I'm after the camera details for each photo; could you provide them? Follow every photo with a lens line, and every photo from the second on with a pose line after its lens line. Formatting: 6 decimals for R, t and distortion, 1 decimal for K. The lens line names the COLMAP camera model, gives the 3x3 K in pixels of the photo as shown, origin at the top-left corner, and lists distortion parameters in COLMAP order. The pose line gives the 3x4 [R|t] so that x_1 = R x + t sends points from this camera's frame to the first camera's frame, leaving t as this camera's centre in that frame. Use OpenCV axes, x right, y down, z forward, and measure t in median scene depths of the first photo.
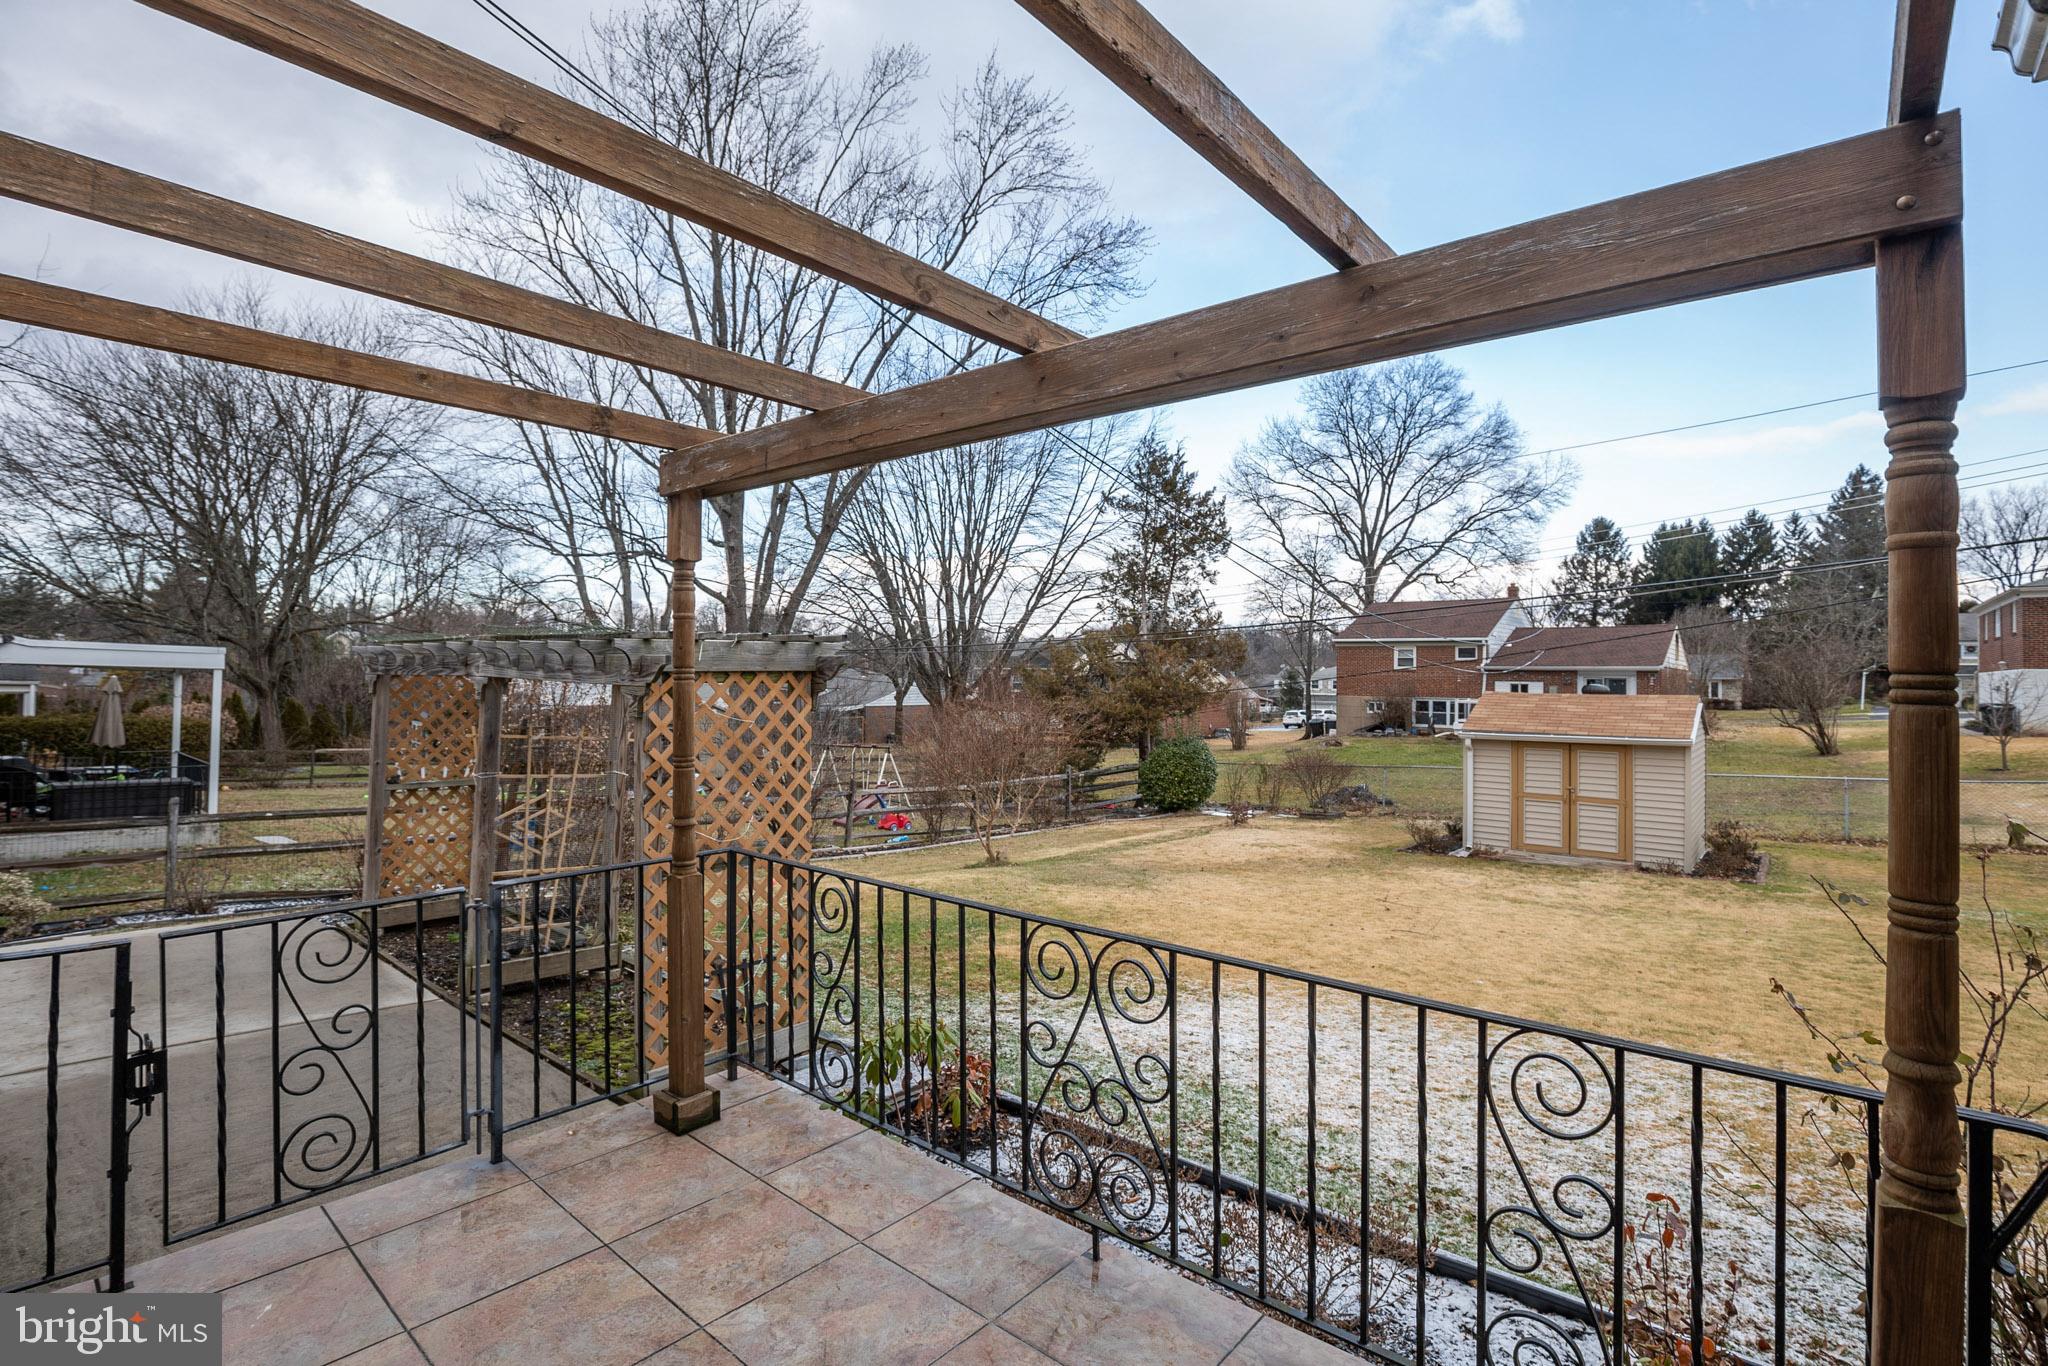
lens RADIAL K [[987.2, 0, 1024.0], [0, 987.2, 683.0], [0, 0, 1]] dist [-0.047205, 0.011280]
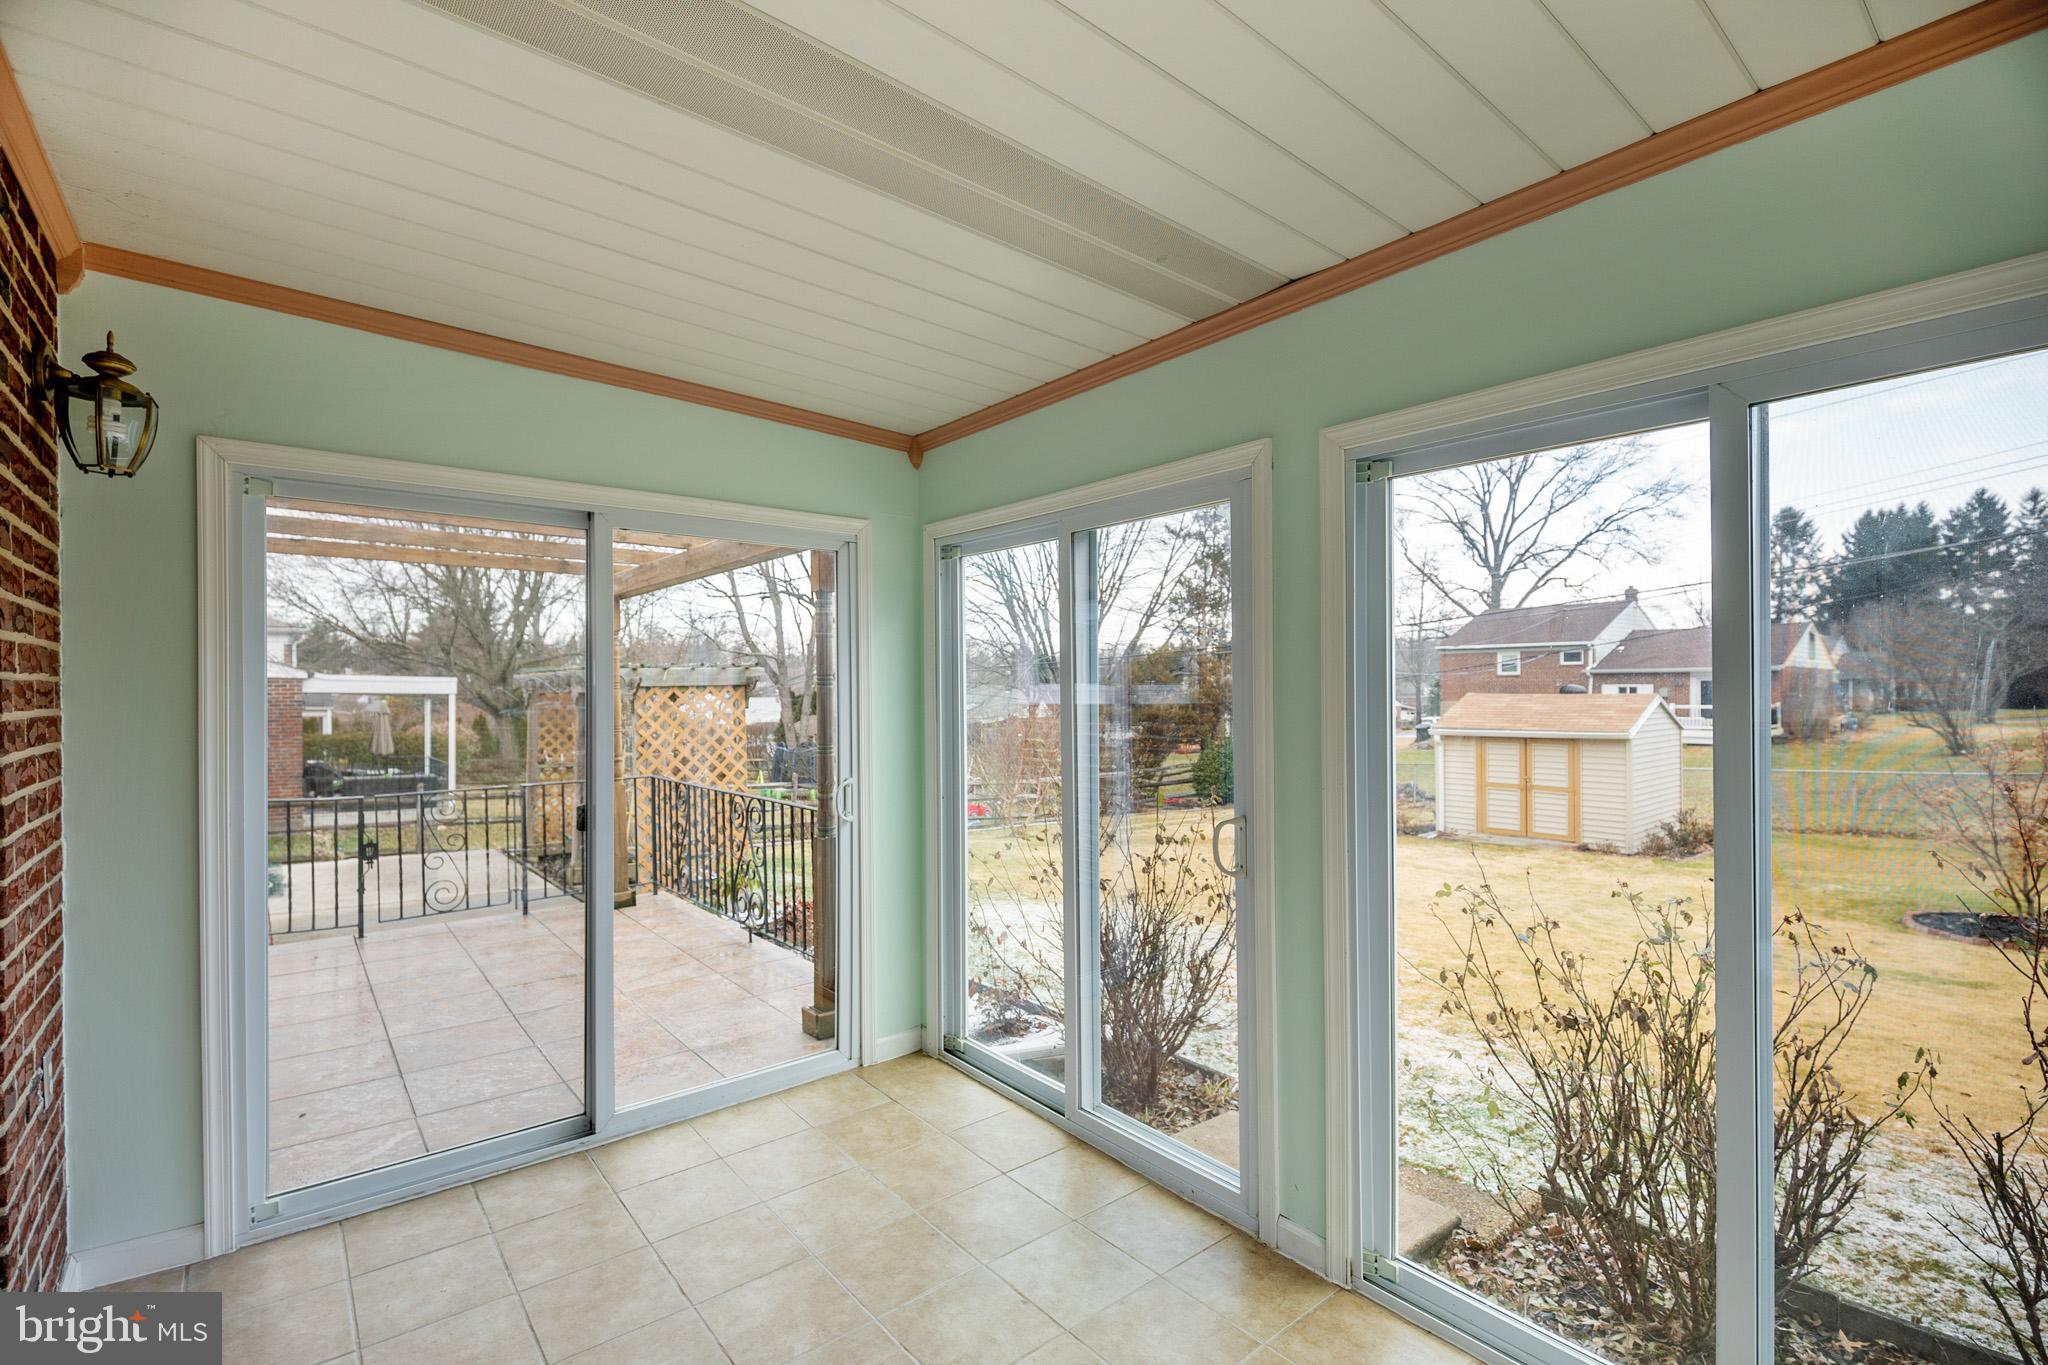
lens RADIAL K [[934.9, 0, 1019.1], [0, 934.9, 710.5], [0, 0, 1]] dist [-0.000096, 0.000014]
pose [[0.985136, -0.015441, -0.171083, 0.073747], [0.017844, 0.999762, 0.012517, 0.002934], [0.170850, -0.015383, 0.985177, -0.069039]]
